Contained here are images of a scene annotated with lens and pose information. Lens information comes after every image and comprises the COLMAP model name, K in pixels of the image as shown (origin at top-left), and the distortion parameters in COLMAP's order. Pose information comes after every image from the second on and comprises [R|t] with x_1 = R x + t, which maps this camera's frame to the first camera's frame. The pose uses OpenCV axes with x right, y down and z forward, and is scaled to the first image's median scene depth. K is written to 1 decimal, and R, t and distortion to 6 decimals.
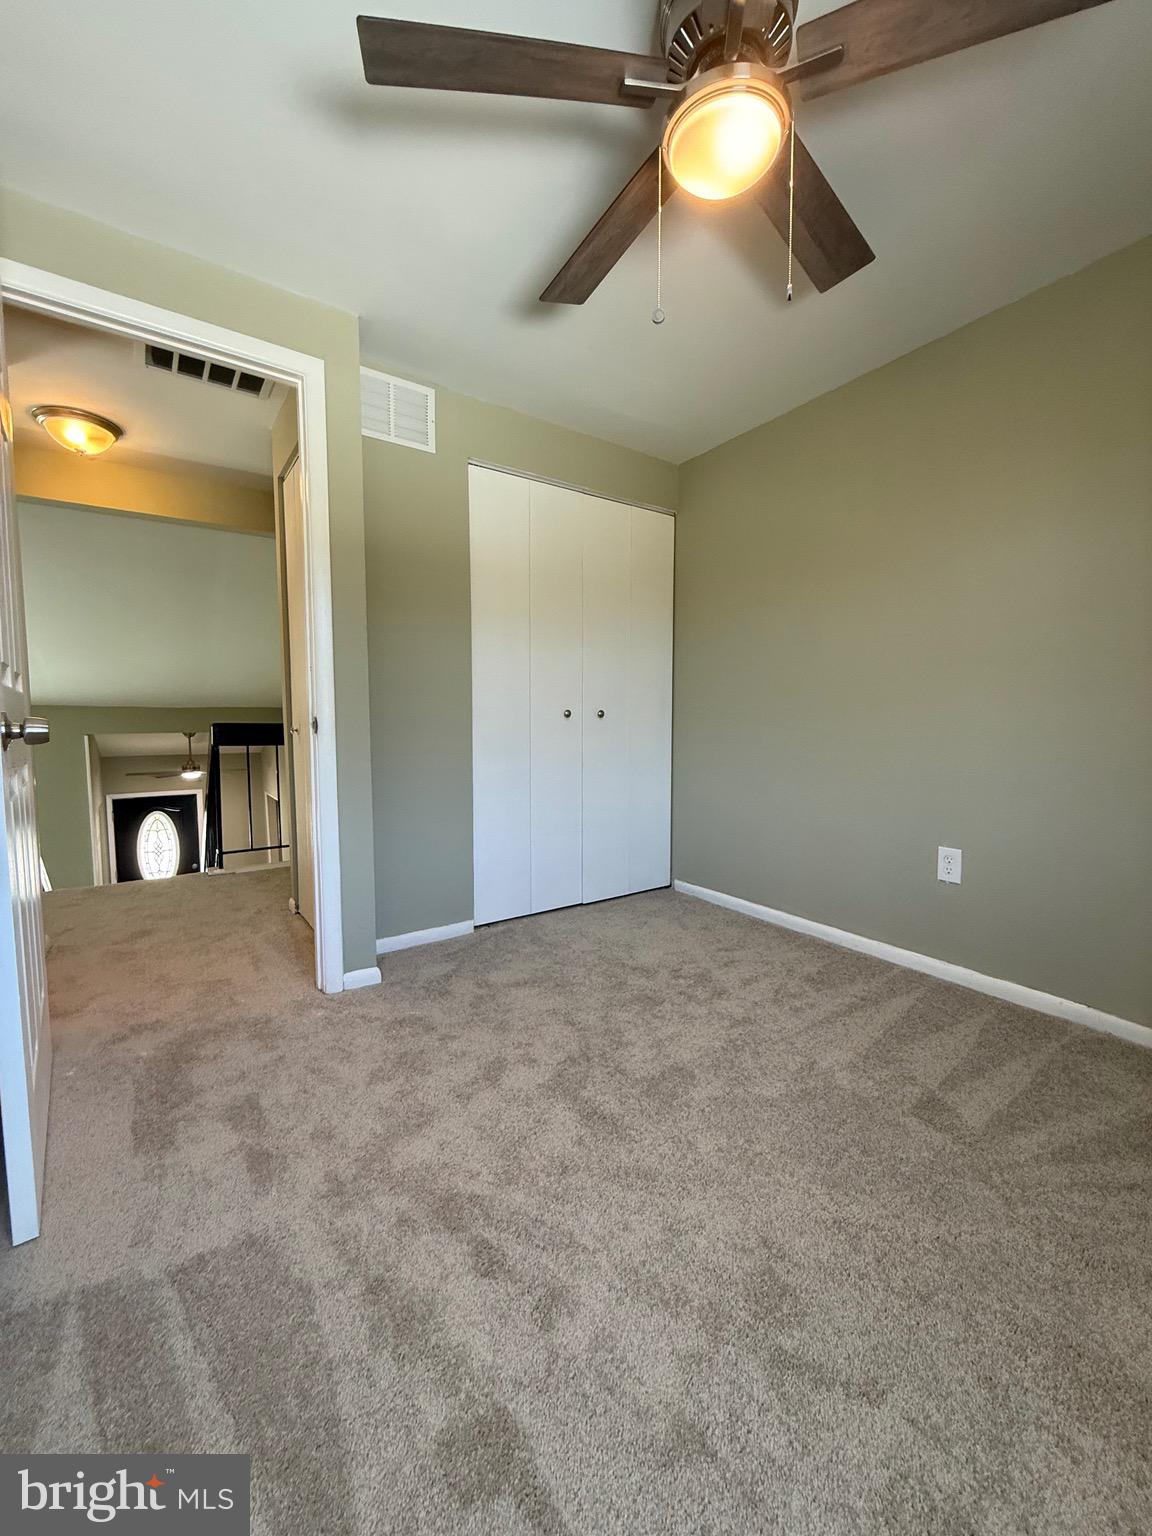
lens RADIAL K [[614.0, 0, 577.2], [0, 614.0, 762.6], [0, 0, 1]] dist [-0.000202, 0.000108]
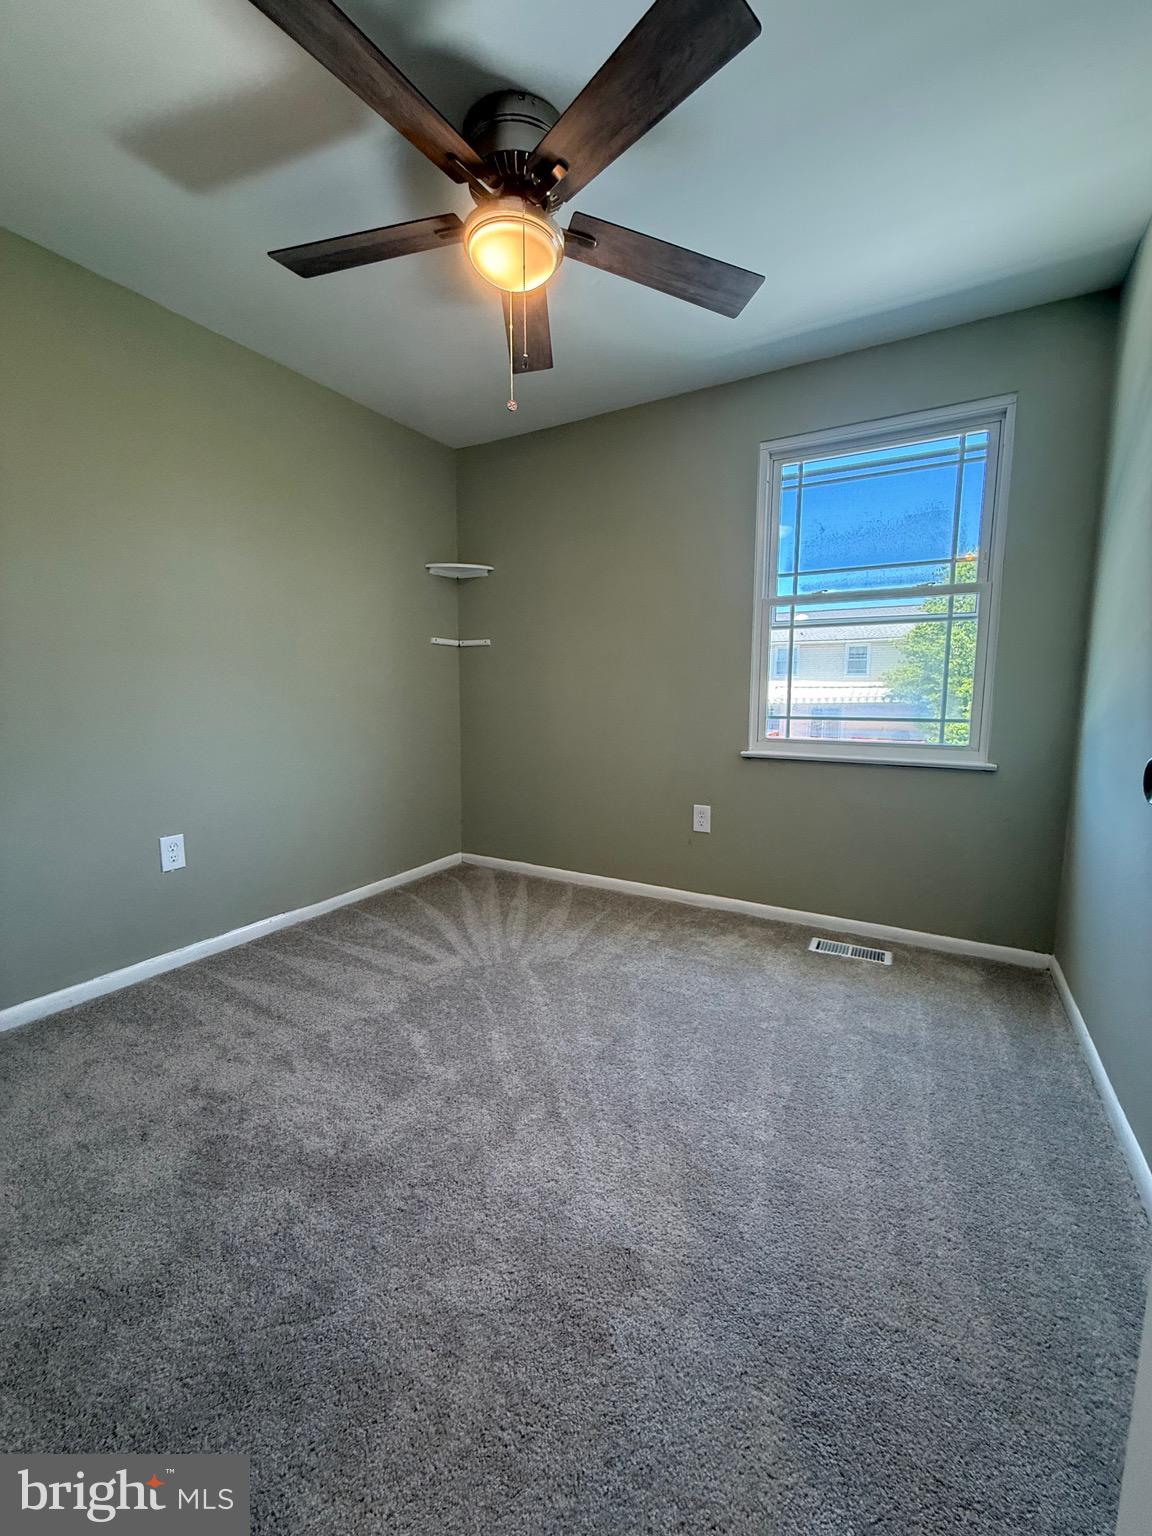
lens RADIAL K [[614.0, 0, 577.2], [0, 614.0, 762.6], [0, 0, 1]] dist [-0.000202, 0.000108]
pose [[-0.406560, -0.116775, 0.906131, -0.620470], [0.070589, 0.984819, 0.158587, -0.101886], [-0.910893, 0.128438, -0.392145, 0.874397]]
